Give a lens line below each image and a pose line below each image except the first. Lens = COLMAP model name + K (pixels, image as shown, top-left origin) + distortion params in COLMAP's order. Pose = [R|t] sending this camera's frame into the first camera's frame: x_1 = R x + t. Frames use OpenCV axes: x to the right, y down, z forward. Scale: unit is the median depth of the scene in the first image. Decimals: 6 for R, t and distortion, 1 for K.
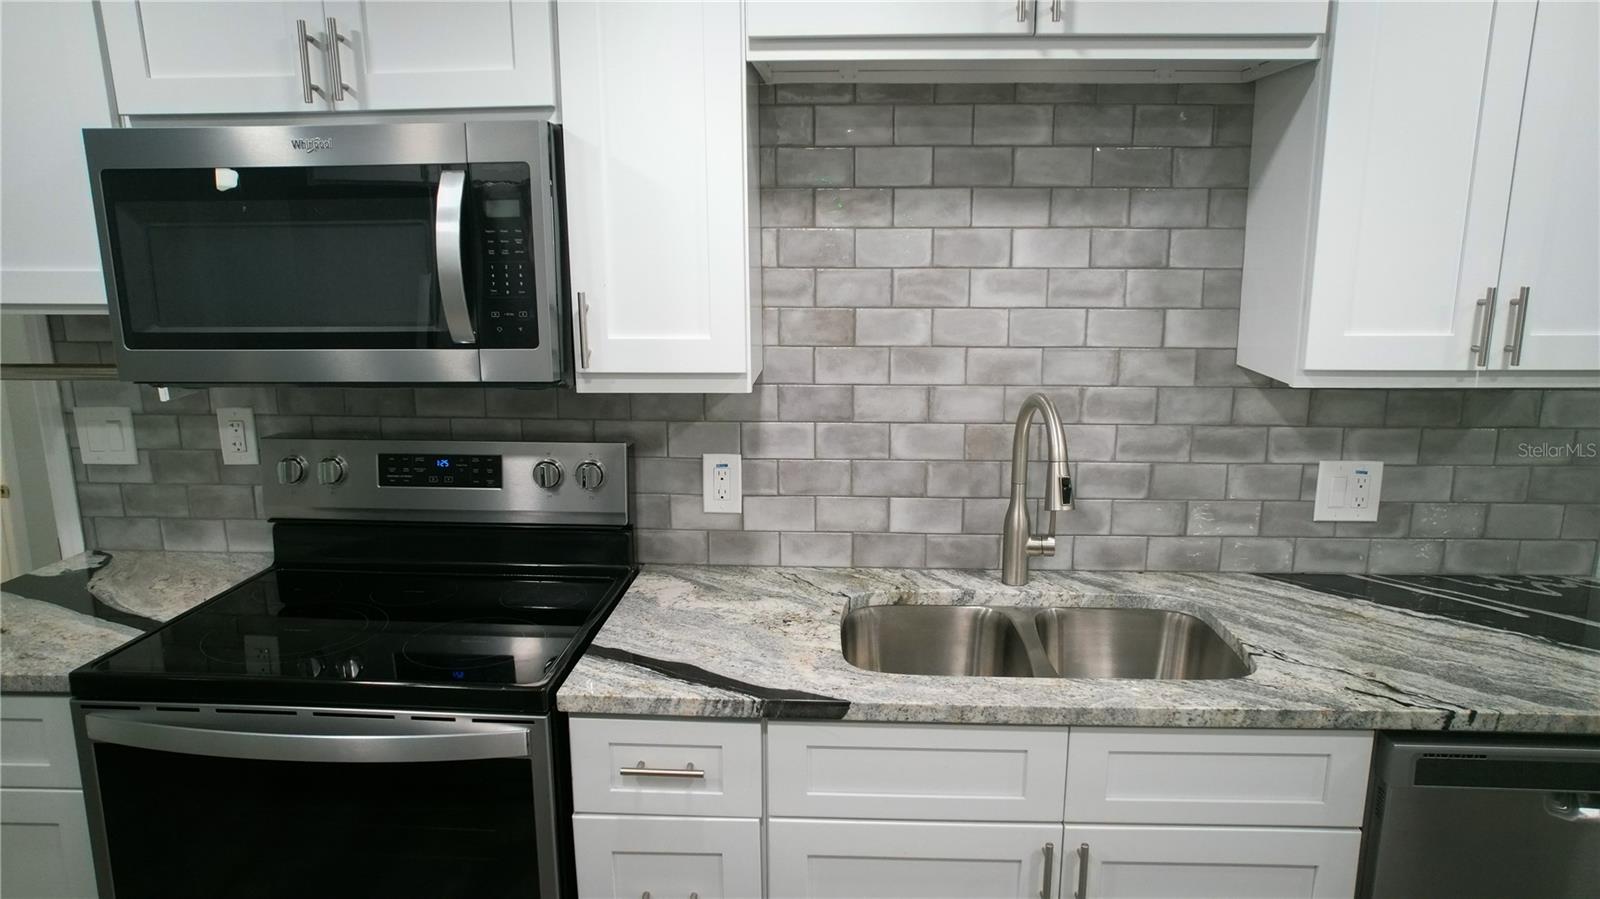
lens RADIAL K [[1056.1, 0, 800.0], [0, 1056.1, 449.5], [0, 0, 1]] dist [-0.042180, 0.062526]
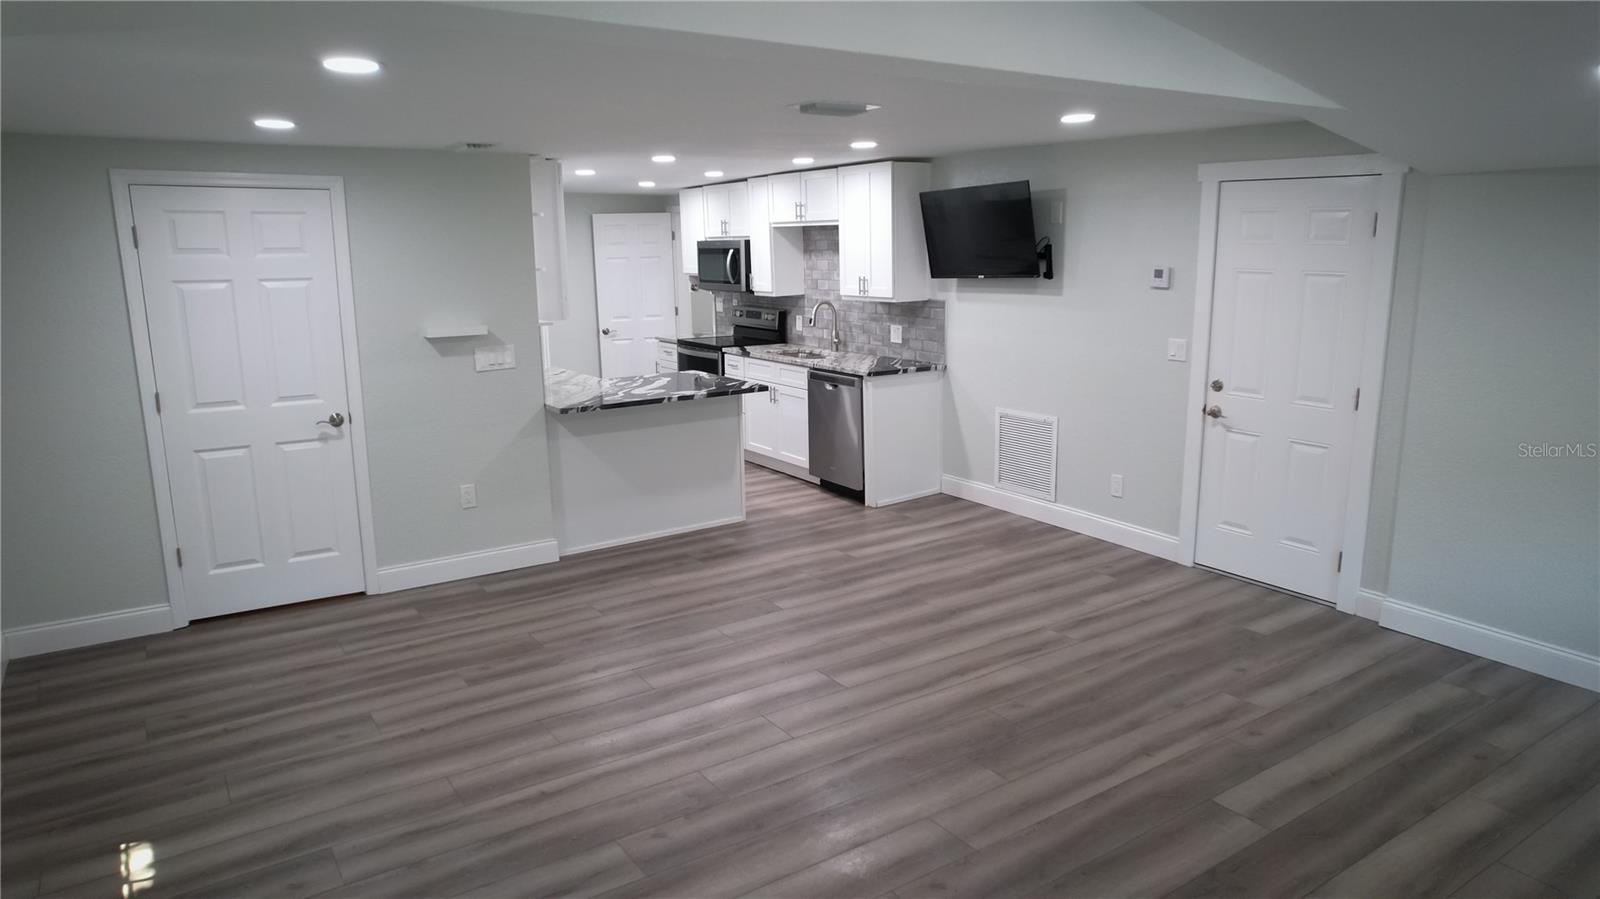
lens RADIAL K [[1012.4, 0, 806.9], [0, 1012.4, 450.1], [0, 0, 1]] dist [-0.073376, 0.053458]
pose [[0.601877, 0.157890, -0.782825, 3.112889], [-0.162596, 0.983956, 0.073445, 0.226307], [0.781861, 0.083079, 0.617892, -1.344146]]
